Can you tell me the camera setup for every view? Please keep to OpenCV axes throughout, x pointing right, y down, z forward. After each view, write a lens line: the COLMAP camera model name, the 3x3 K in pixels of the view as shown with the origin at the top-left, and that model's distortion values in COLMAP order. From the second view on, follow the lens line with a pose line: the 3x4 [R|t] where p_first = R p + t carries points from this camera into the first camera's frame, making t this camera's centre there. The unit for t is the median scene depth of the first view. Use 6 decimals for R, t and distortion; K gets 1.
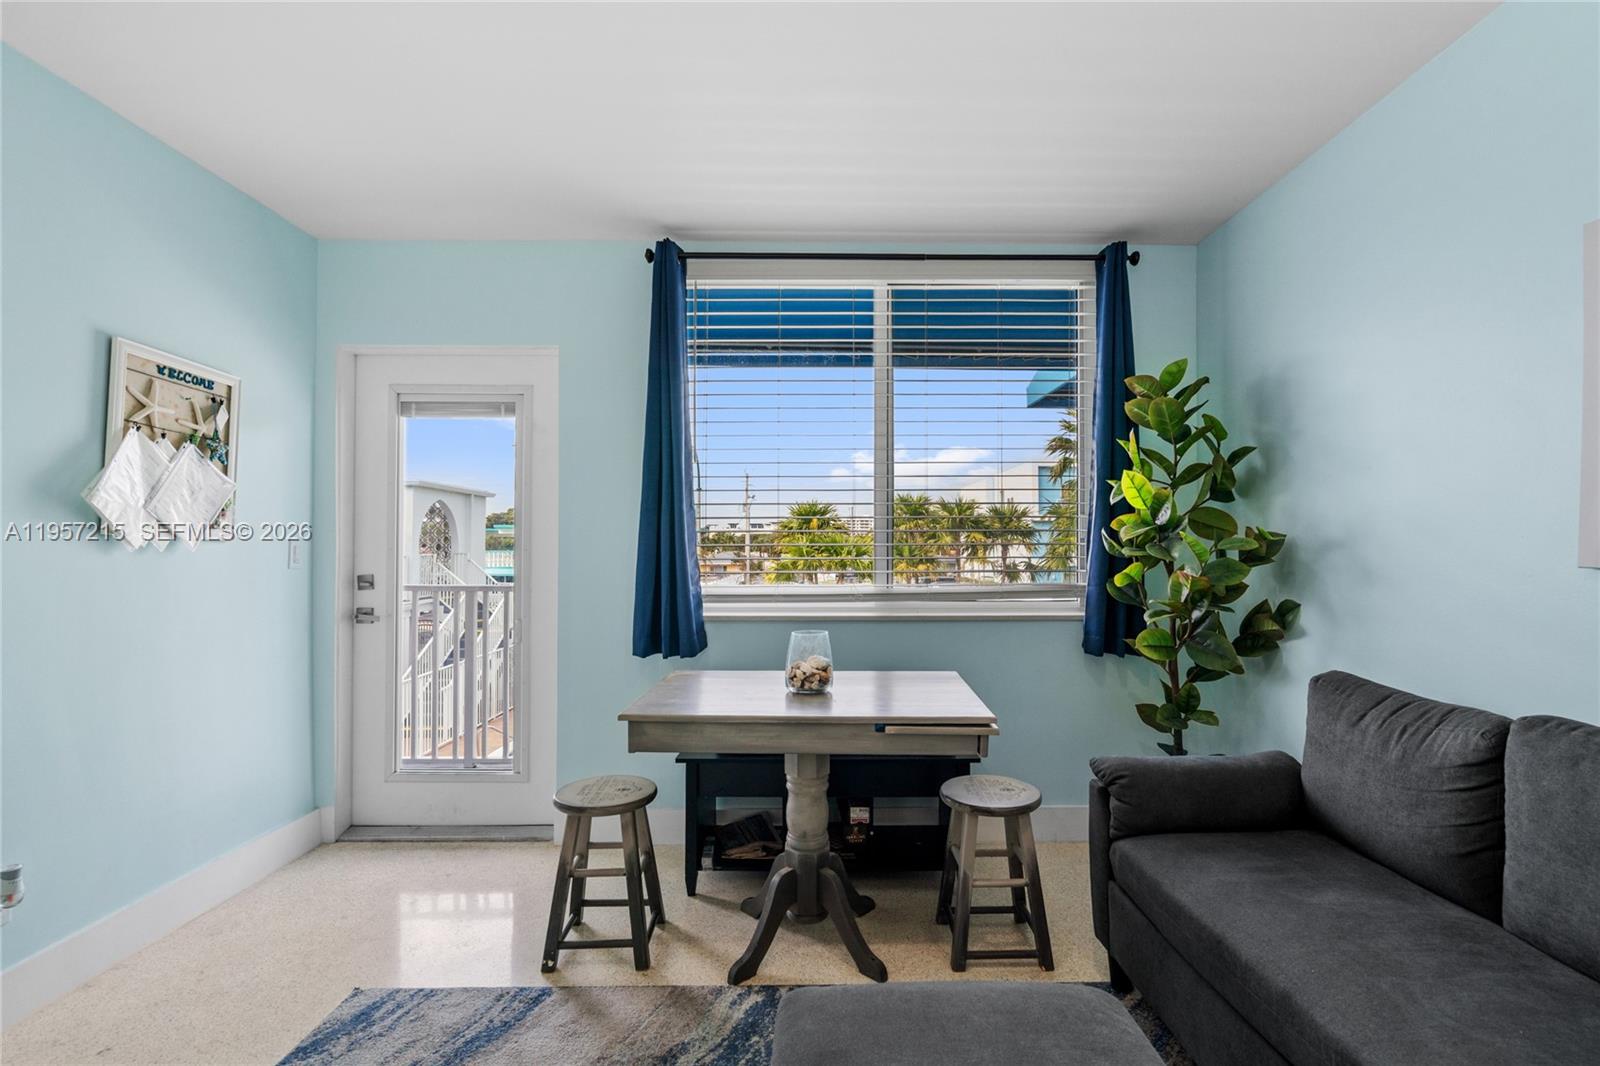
lens RADIAL K [[749.6, 0, 830.0], [0, 749.6, 539.4], [0, 0, 1]] dist [-0.003155, 0.000244]
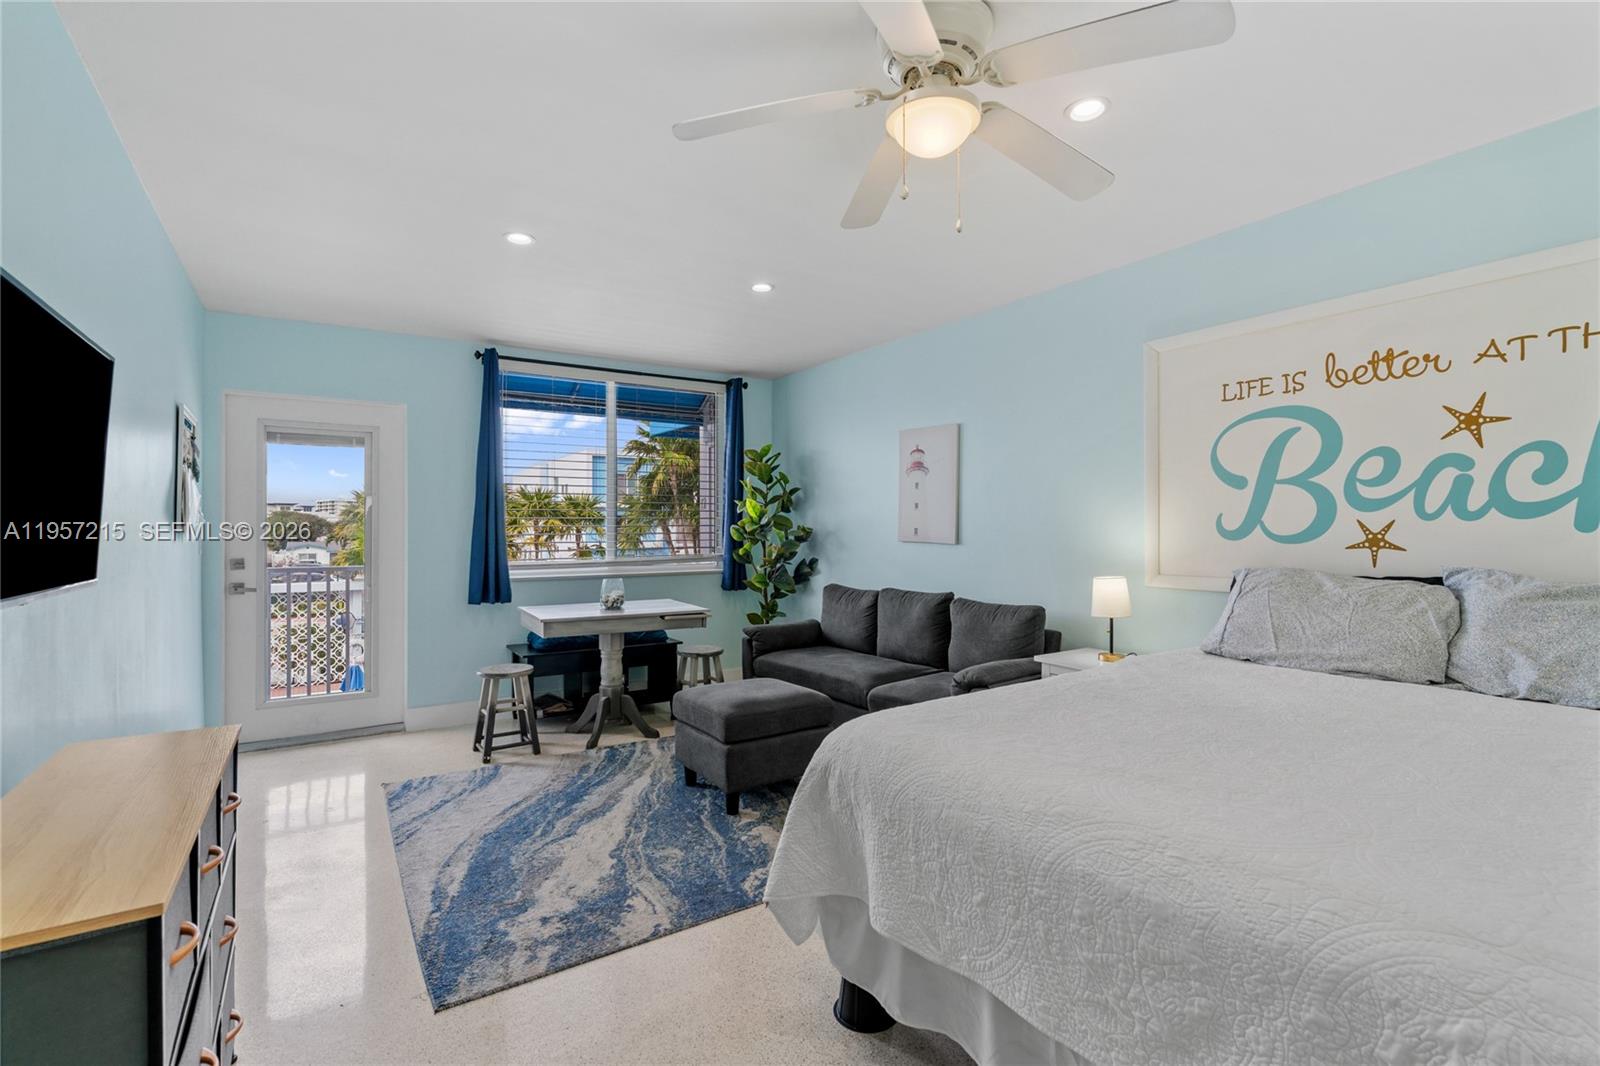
lens RADIAL K [[732.0, 0, 800.9], [0, 732.0, 525.9], [0, 0, 1]] dist [-0.002007, 0.000380]
pose [[0.846300, -0.000525, 0.532706, -0.539482], [-0.001512, 0.999993, 0.003387, -0.020323], [-0.532704, -0.003672, 0.846294, -0.765834]]
